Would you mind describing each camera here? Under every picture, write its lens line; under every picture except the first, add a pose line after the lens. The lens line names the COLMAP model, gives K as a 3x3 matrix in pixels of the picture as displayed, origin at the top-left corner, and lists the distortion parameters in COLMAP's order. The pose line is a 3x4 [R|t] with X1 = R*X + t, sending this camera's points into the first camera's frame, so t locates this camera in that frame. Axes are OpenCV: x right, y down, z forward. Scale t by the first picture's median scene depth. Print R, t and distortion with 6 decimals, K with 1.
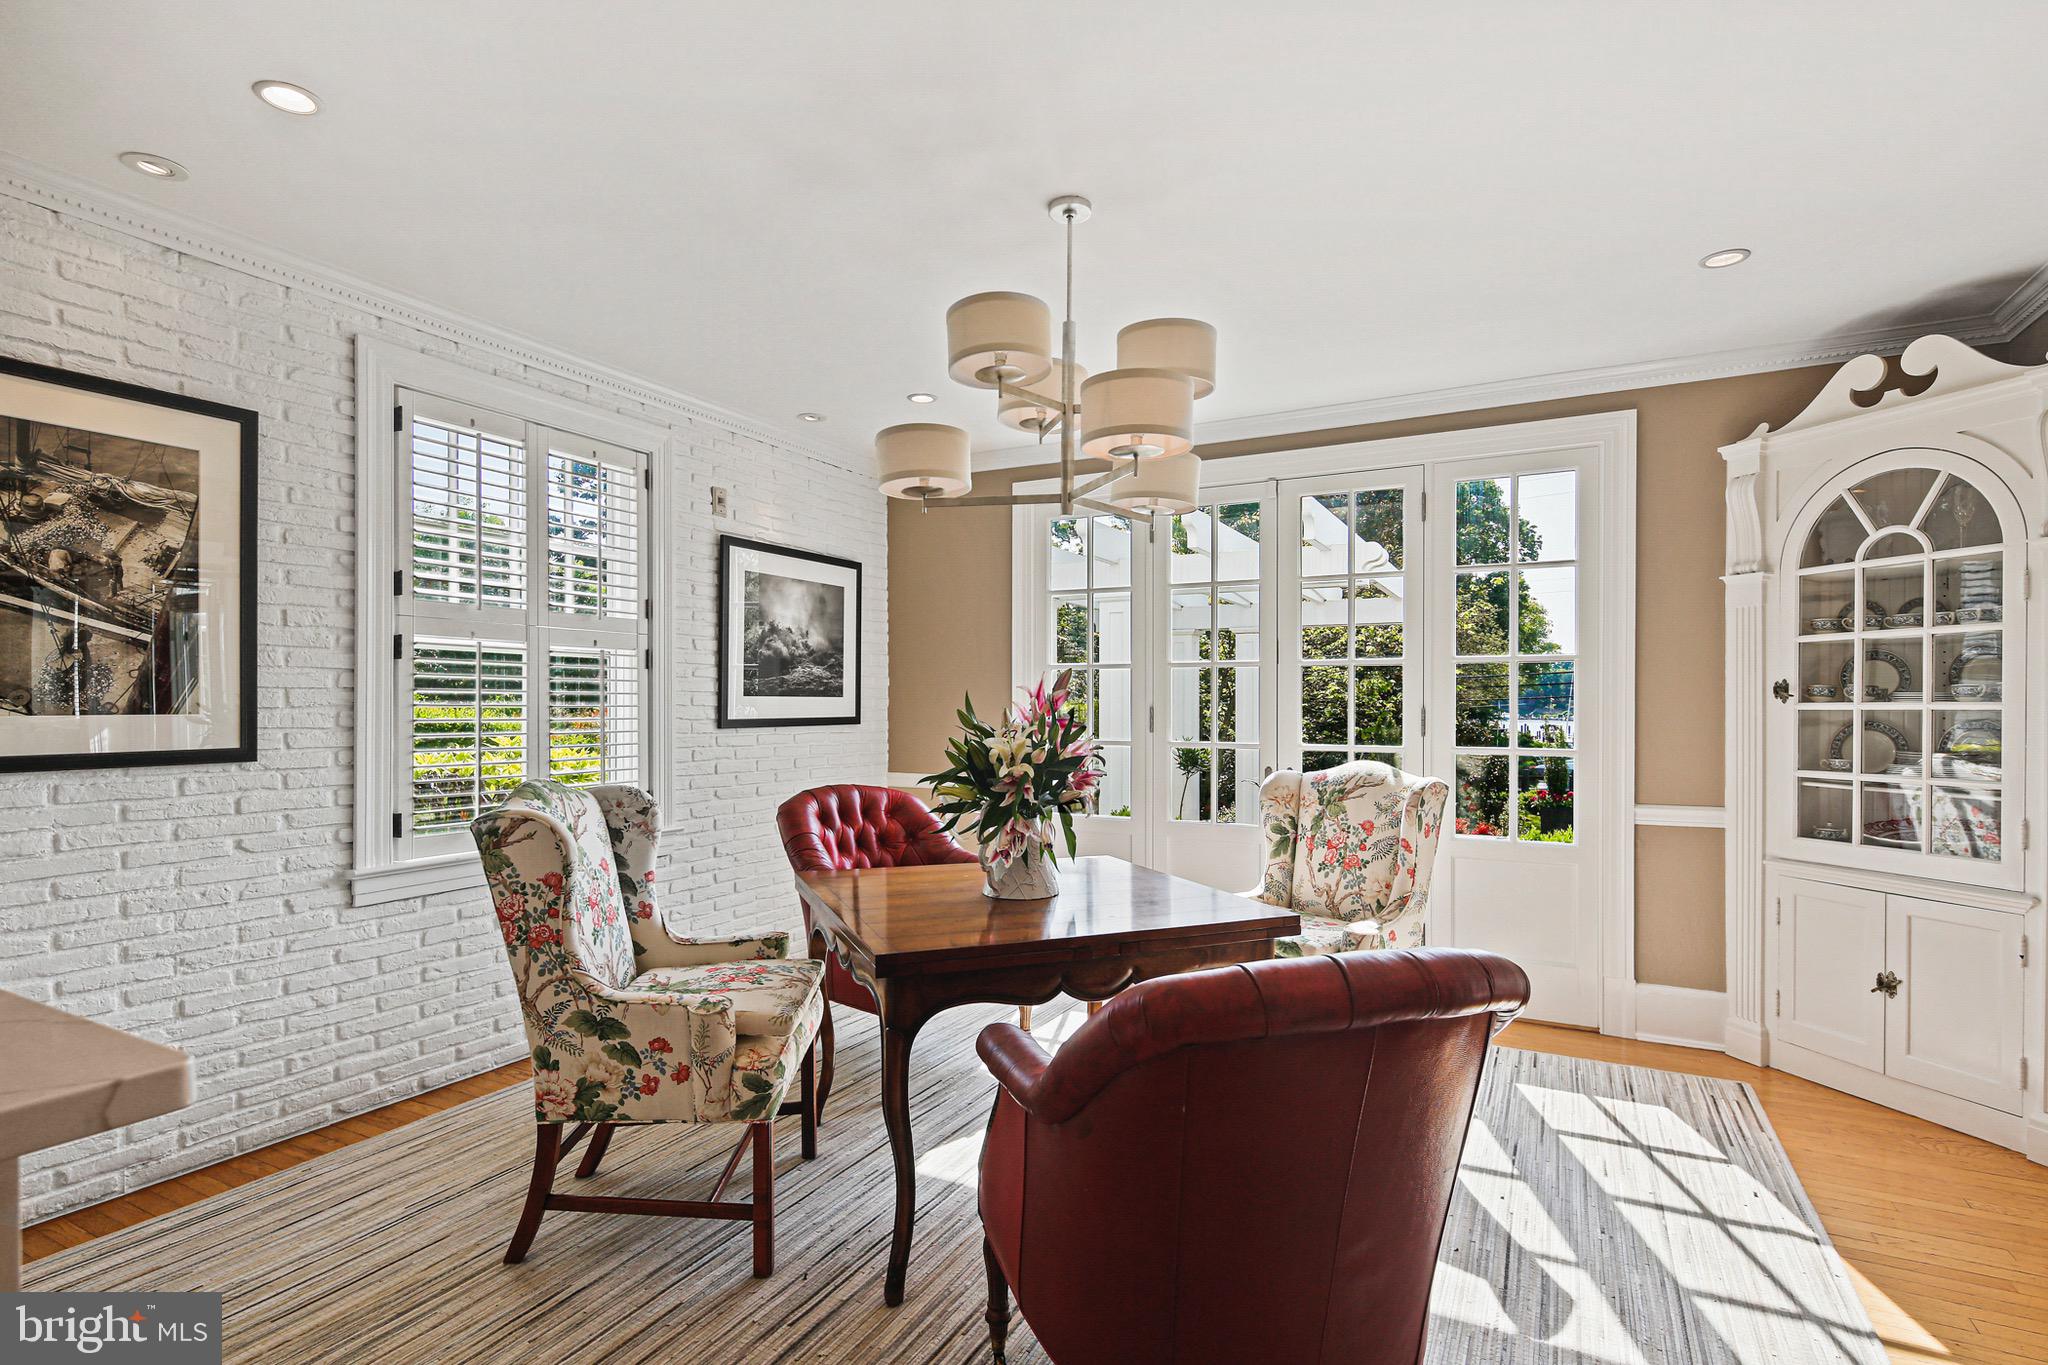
lens RADIAL K [[1026.3, 0, 1022.3], [0, 1026.3, 691.5], [0, 0, 1]] dist [0.001034, -0.002335]
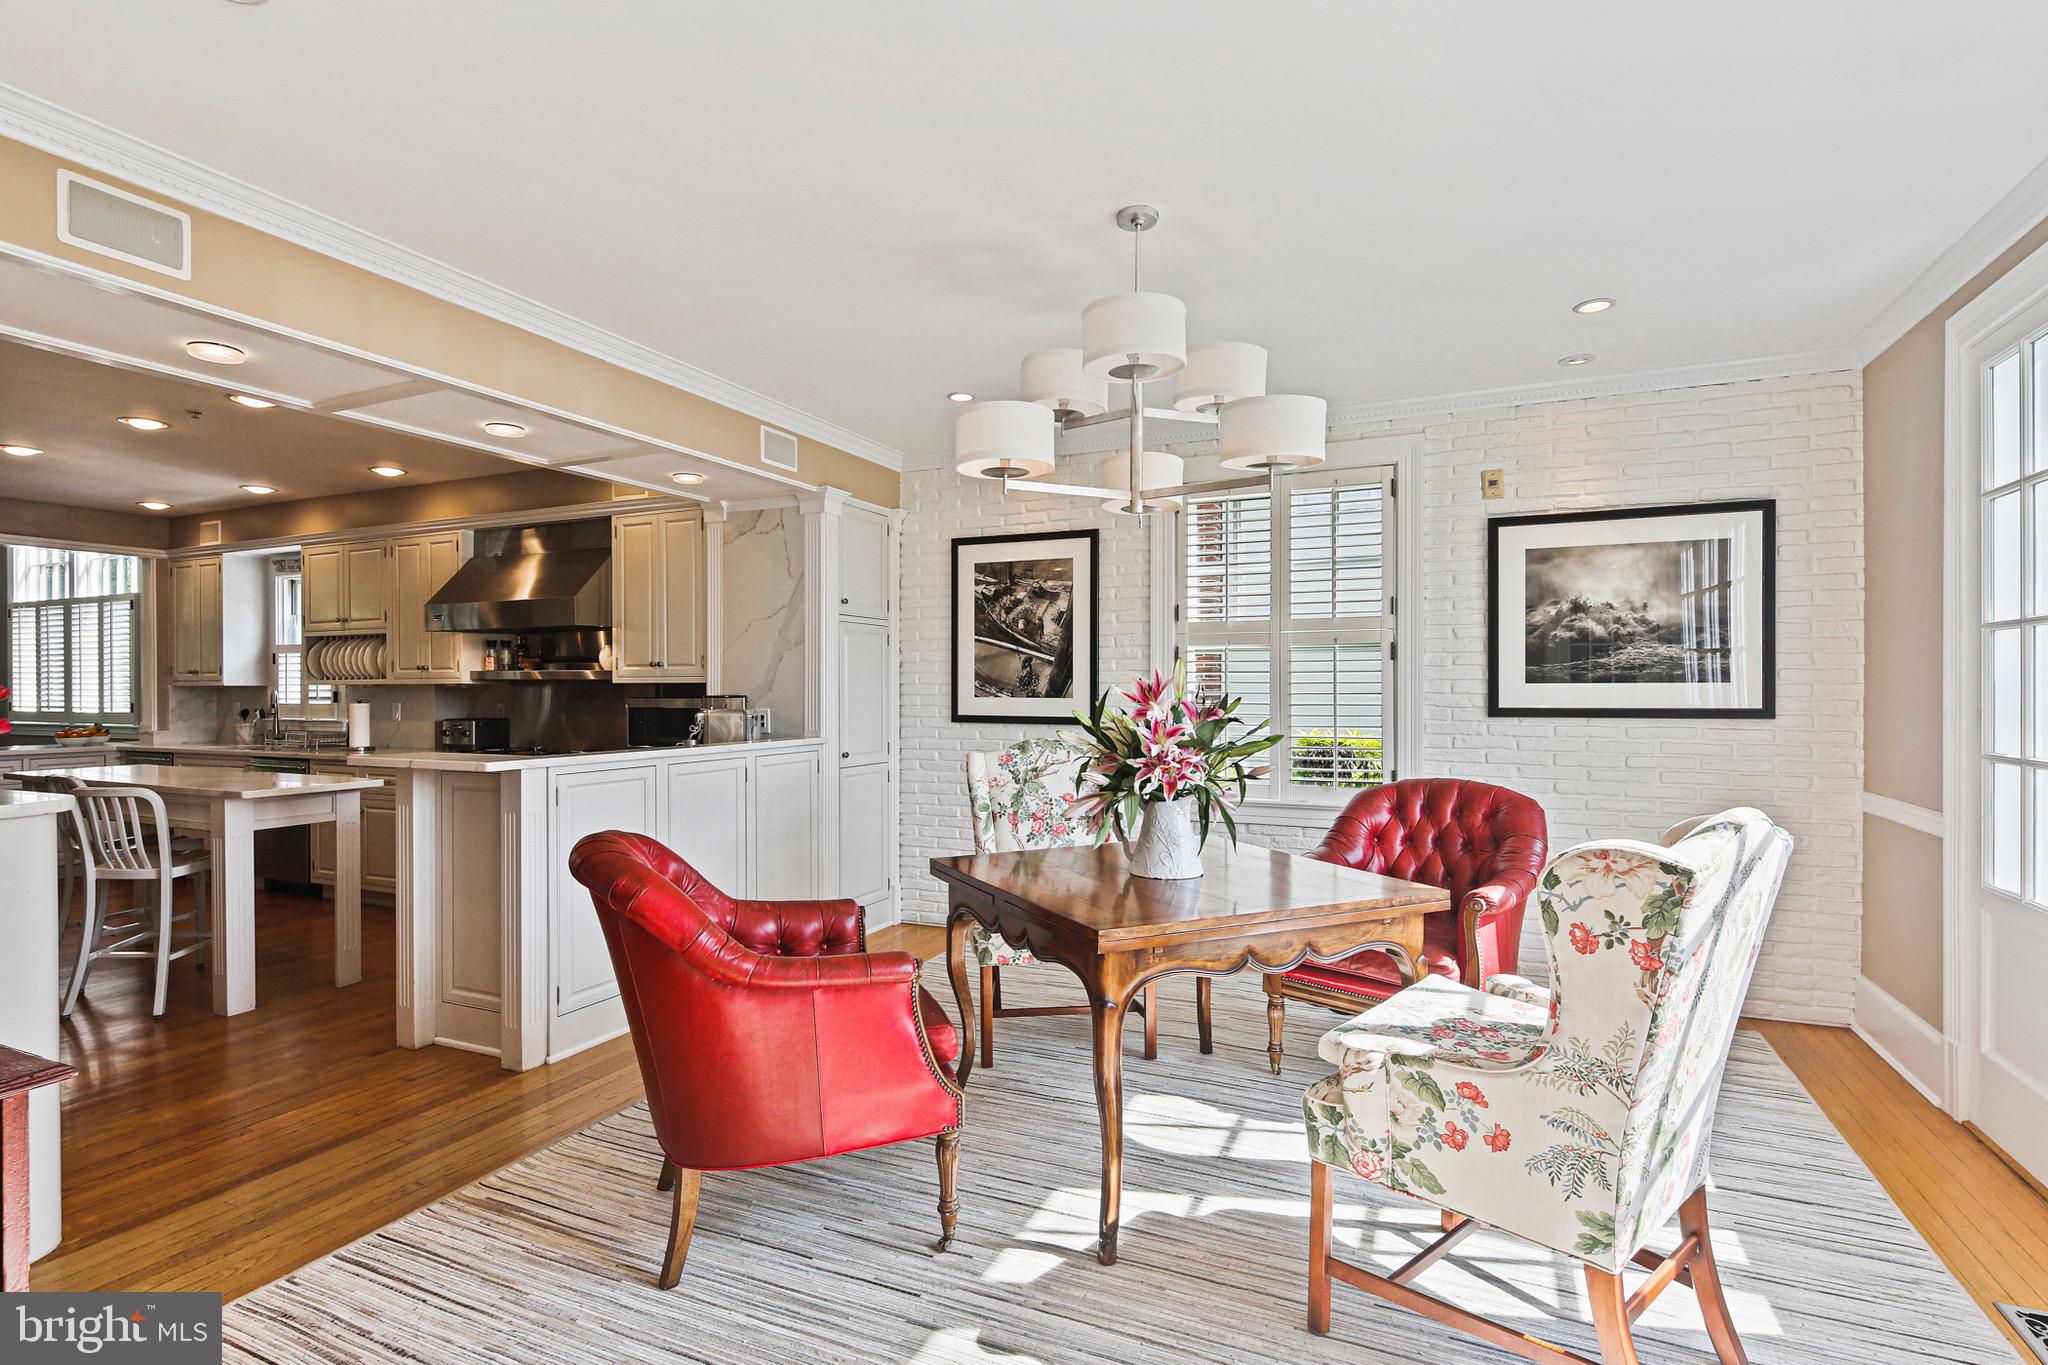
lens RADIAL K [[1026.3, 0, 1041.5], [0, 1026.3, 694.5], [0, 0, 1]] dist [0.001034, -0.002335]
pose [[0.049854, -0.011098, -0.998695, 0.663728], [0.007774, 0.999912, -0.010723, 0.022207], [0.998726, -0.007229, 0.049936, 0.527858]]
